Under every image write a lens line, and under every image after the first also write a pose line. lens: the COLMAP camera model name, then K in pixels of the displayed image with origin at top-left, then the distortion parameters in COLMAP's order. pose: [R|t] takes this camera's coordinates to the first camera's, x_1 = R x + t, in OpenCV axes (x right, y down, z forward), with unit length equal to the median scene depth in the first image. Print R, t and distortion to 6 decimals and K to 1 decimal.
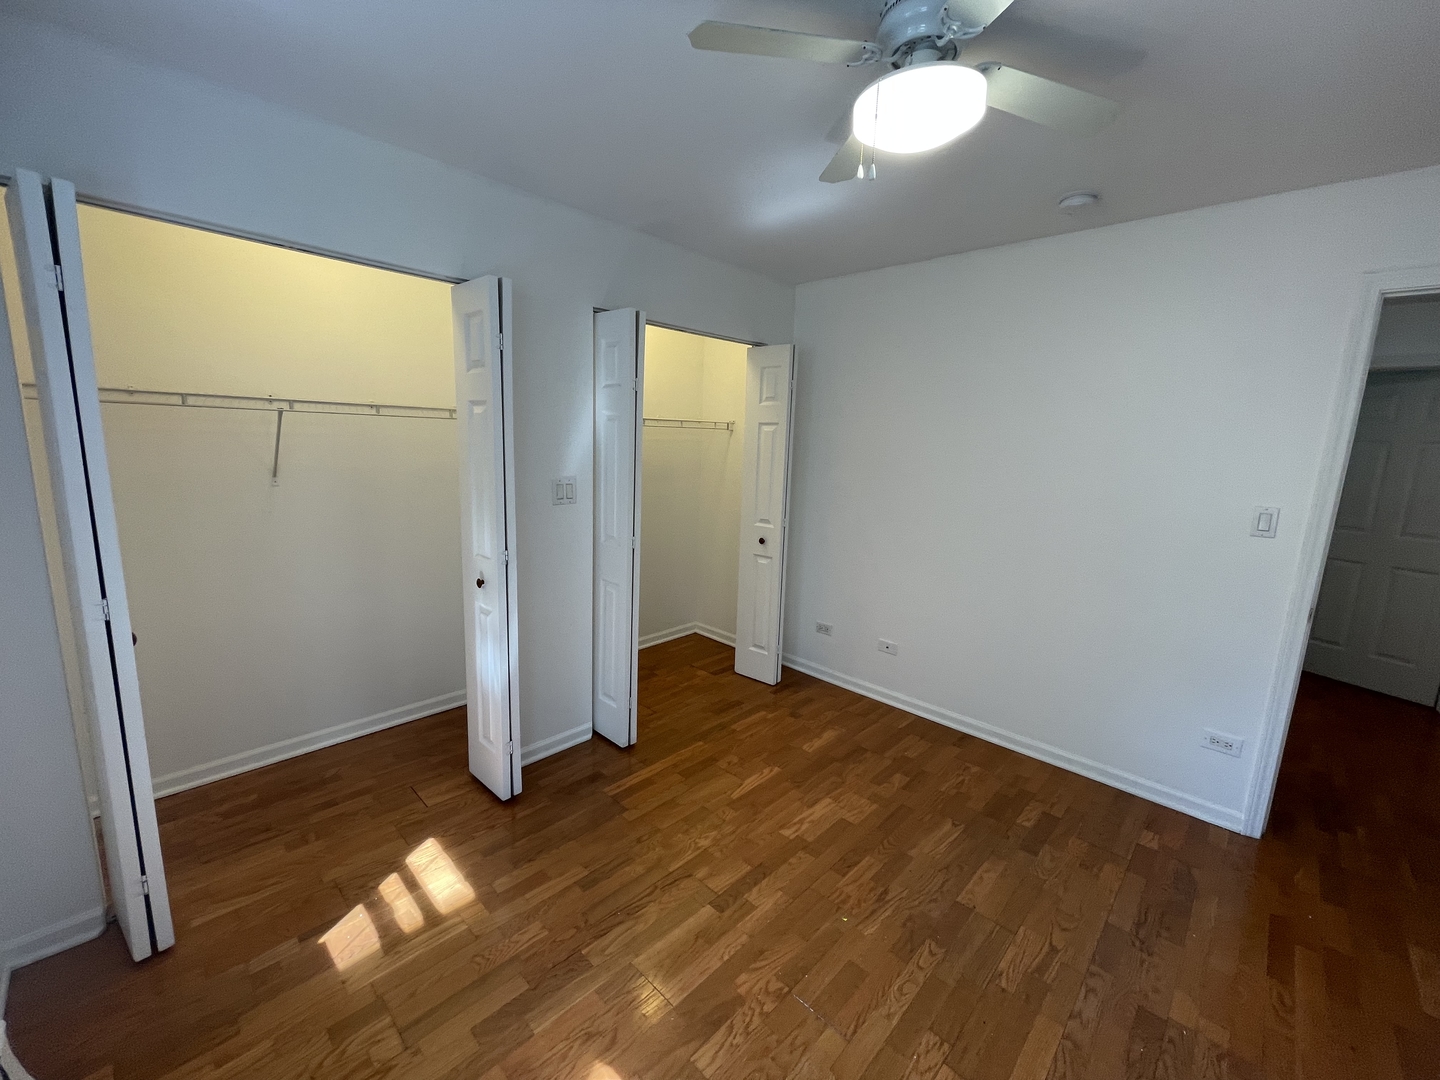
lens RADIAL K [[584.2, 0, 714.3], [0, 584.2, 536.6], [0, 0, 1]] dist [-0.001872, 0.000666]
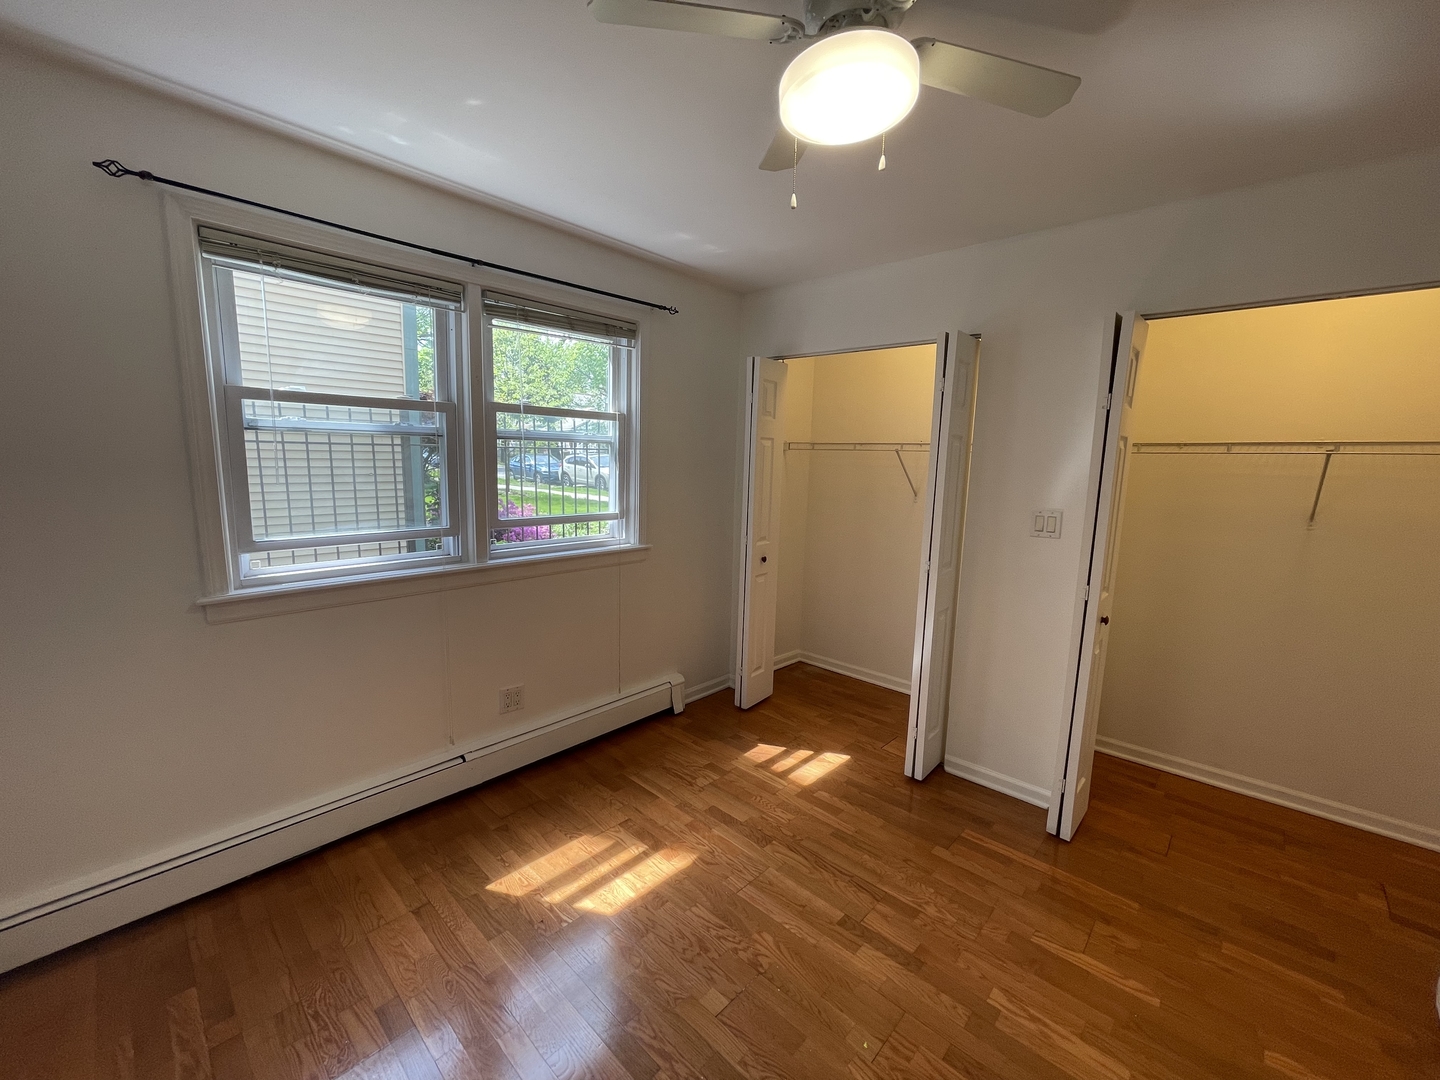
lens RADIAL K [[584.2, 0, 714.3], [0, 584.2, 536.6], [0, 0, 1]] dist [-0.001872, 0.000666]
pose [[0.013049, 0.101645, -0.994735, 0.865270], [-0.185717, 0.977757, 0.097473, -0.063603], [0.982517, 0.183468, 0.031636, 0.582908]]
